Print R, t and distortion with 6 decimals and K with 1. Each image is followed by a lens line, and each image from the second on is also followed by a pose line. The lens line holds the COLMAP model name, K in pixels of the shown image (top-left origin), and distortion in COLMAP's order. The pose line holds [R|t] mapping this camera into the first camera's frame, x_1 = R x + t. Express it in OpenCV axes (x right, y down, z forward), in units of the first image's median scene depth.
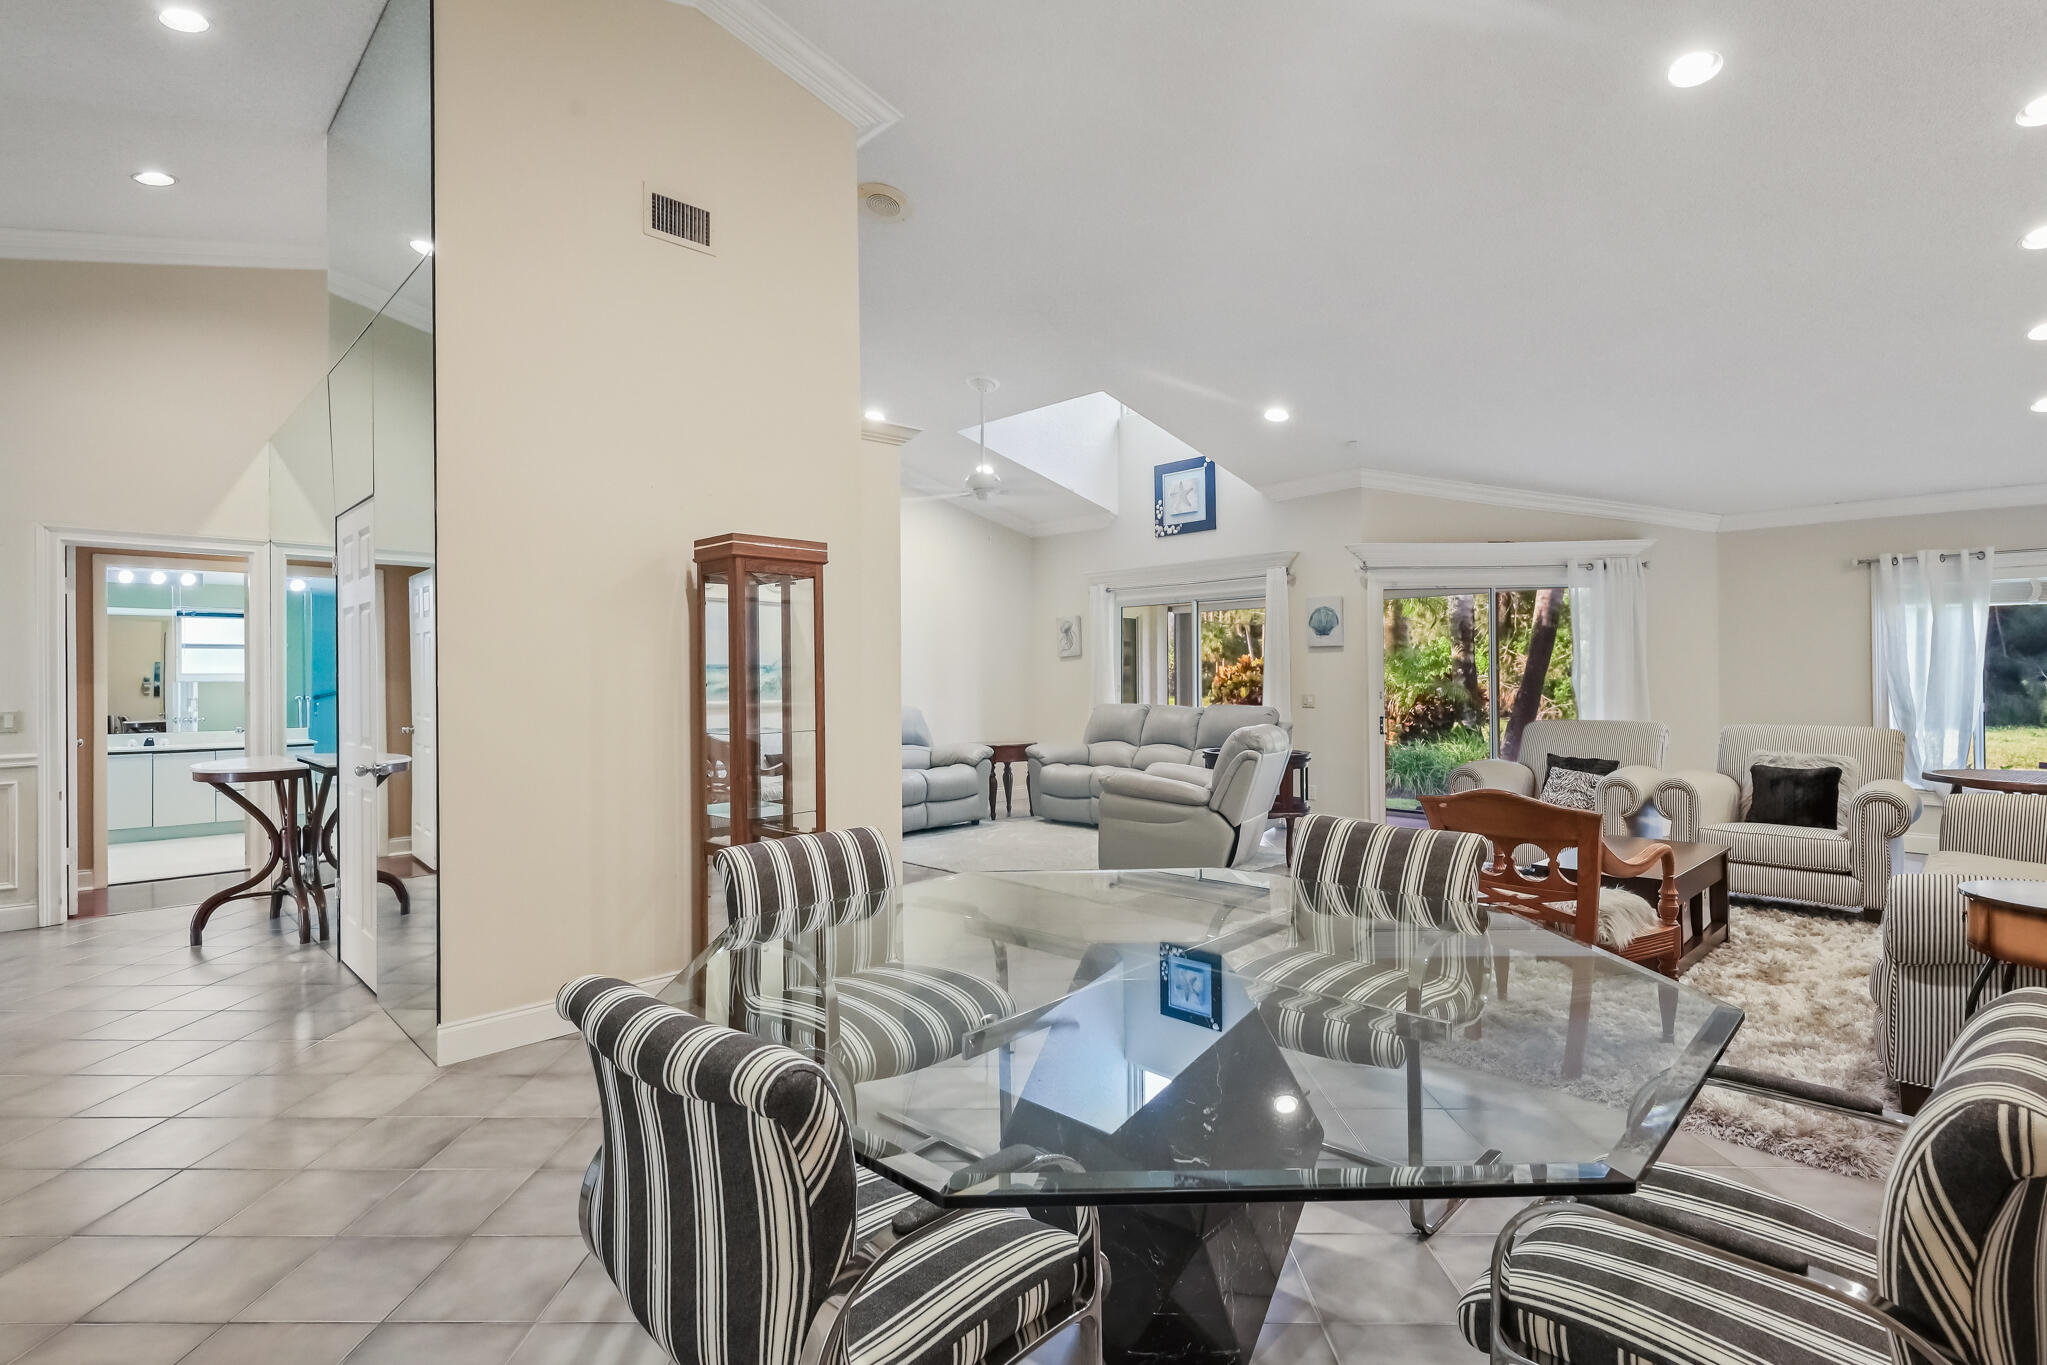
lens RADIAL K [[988.3, 0, 1010.3], [0, 988.3, 679.8], [0, 0, 1]] dist [-0.001649, -0.000953]
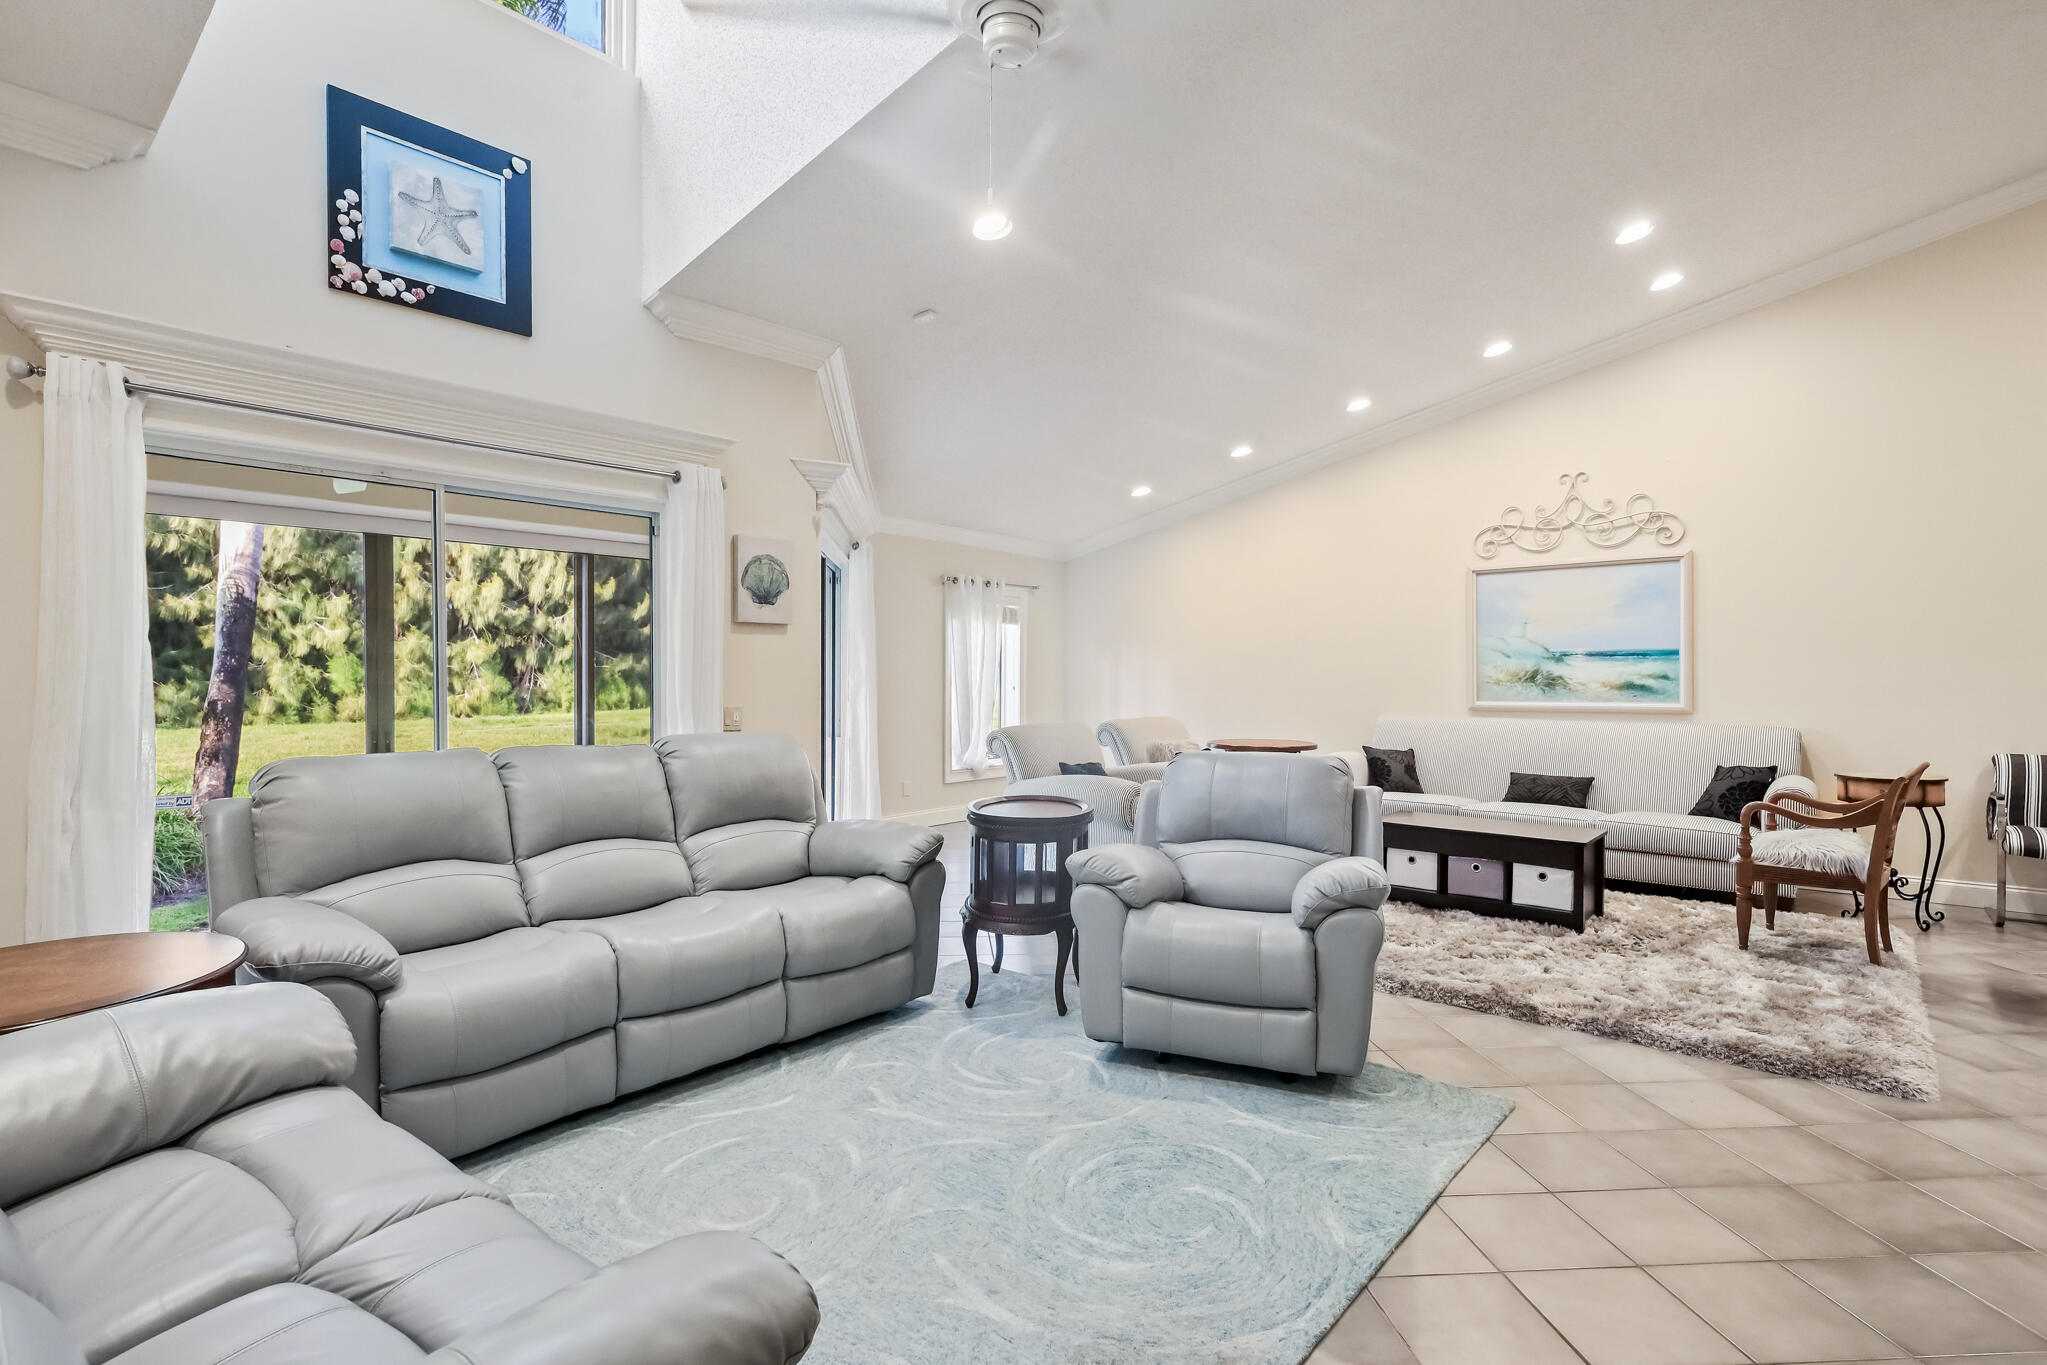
lens RADIAL K [[1014.3, 0, 1013.5], [0, 1014.3, 690.8], [0, 0, 1]] dist [0.010051, -0.003773]
pose [[-0.099606, -0.010244, 0.994974, -0.317386], [0.003240, 0.999938, 0.010619, -0.000545], [-0.995022, 0.004281, -0.099567, 1.014828]]
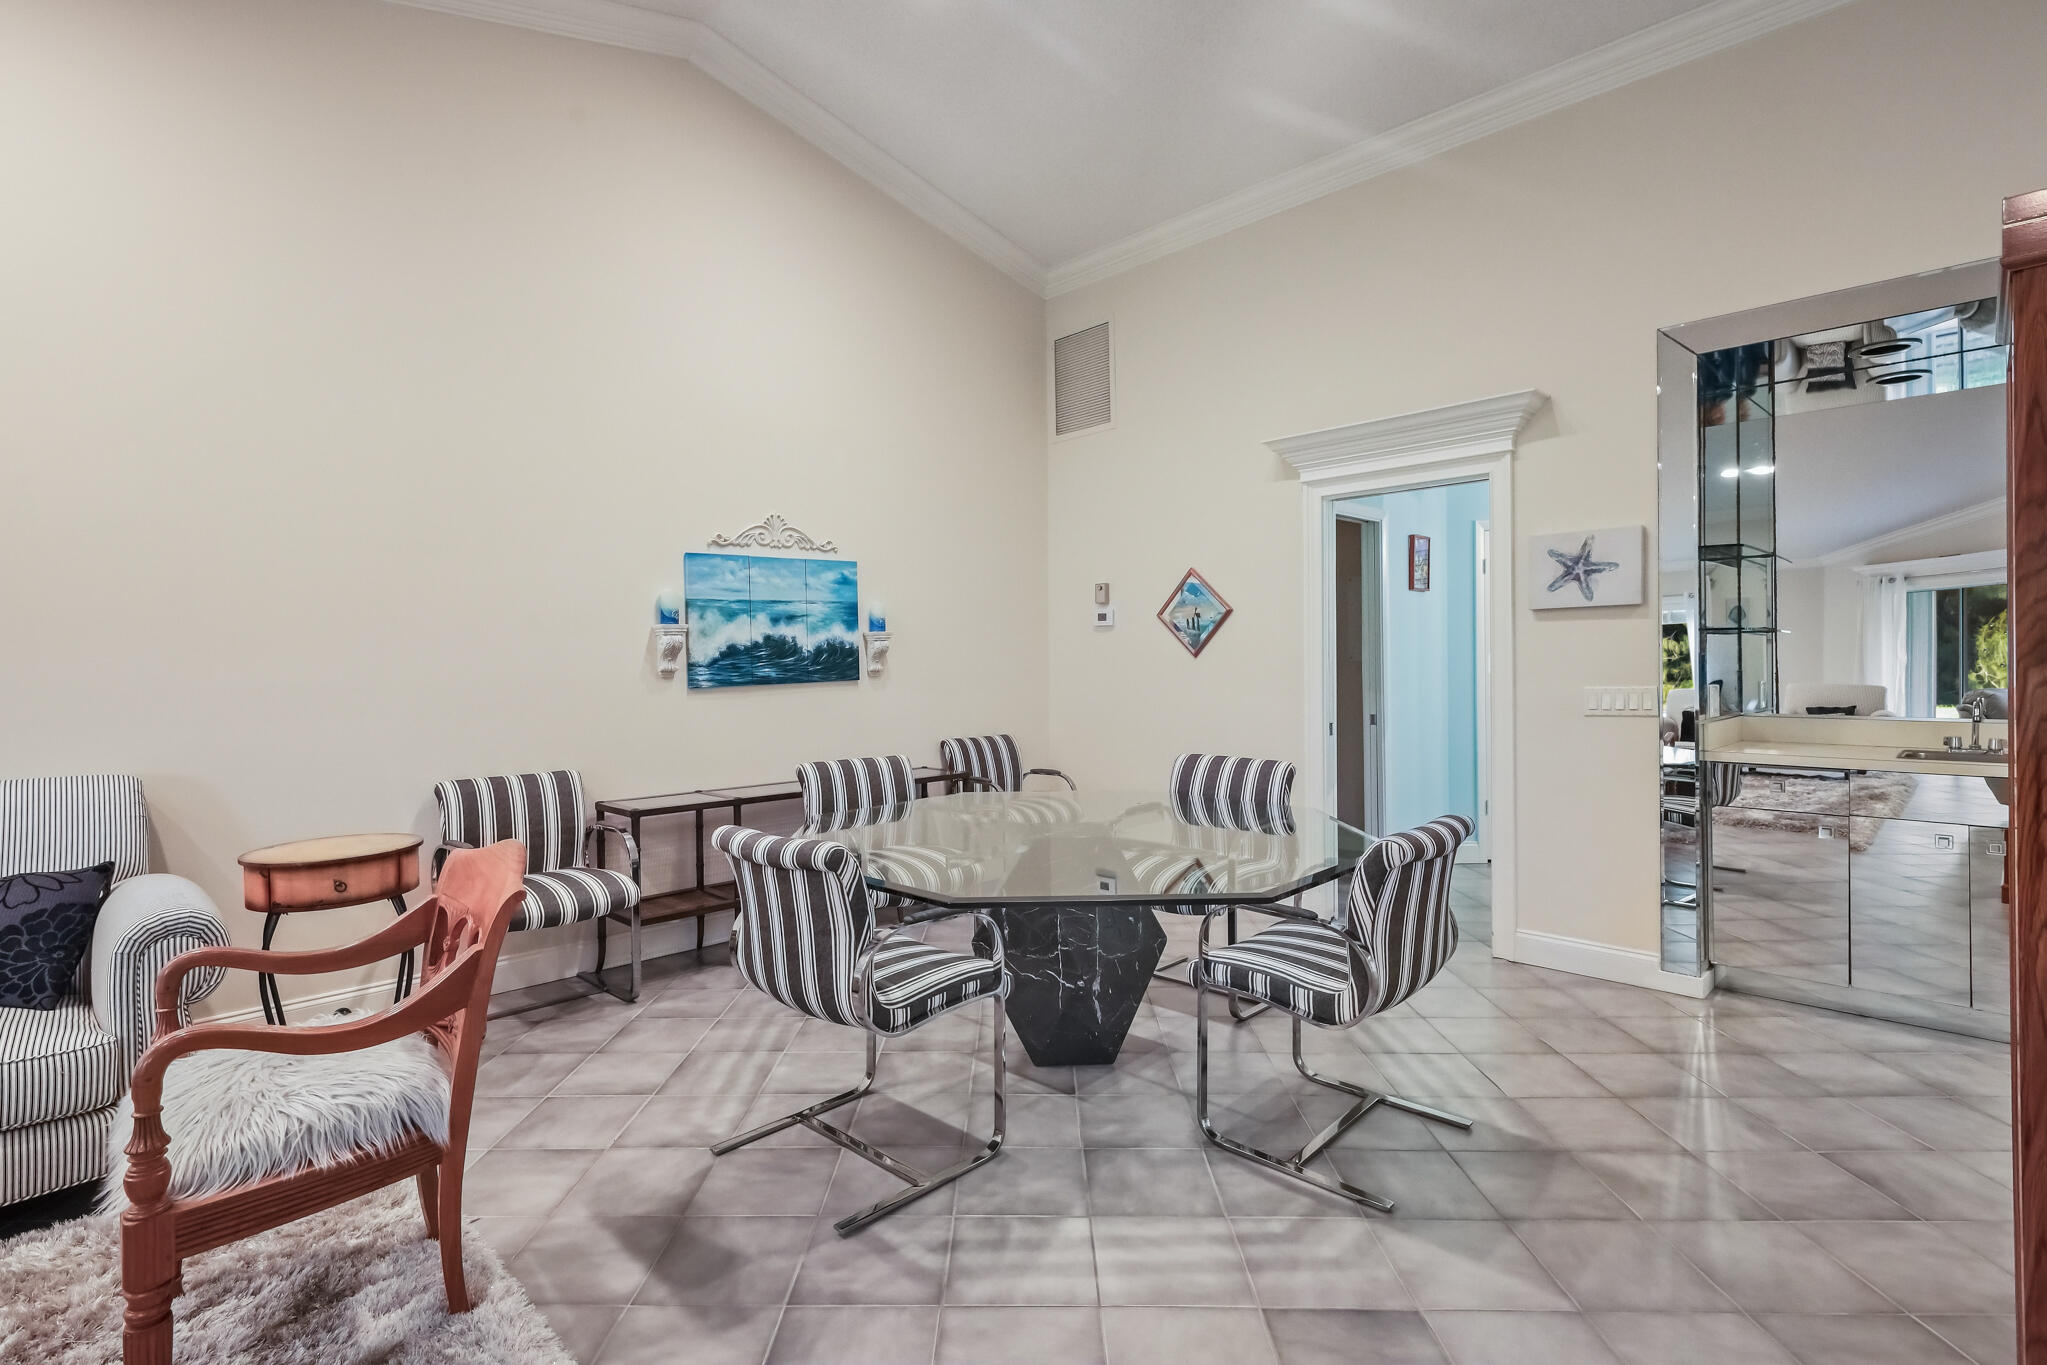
lens RADIAL K [[988.3, 0, 1018.2], [0, 988.3, 664.9], [0, 0, 1]] dist [-0.001649, -0.000953]
pose [[-0.999778, 0.020791, -0.003359, 0.064330], [0.020764, 0.999753, 0.007978, -0.001450], [0.003524, 0.007906, -0.999963, 0.721566]]
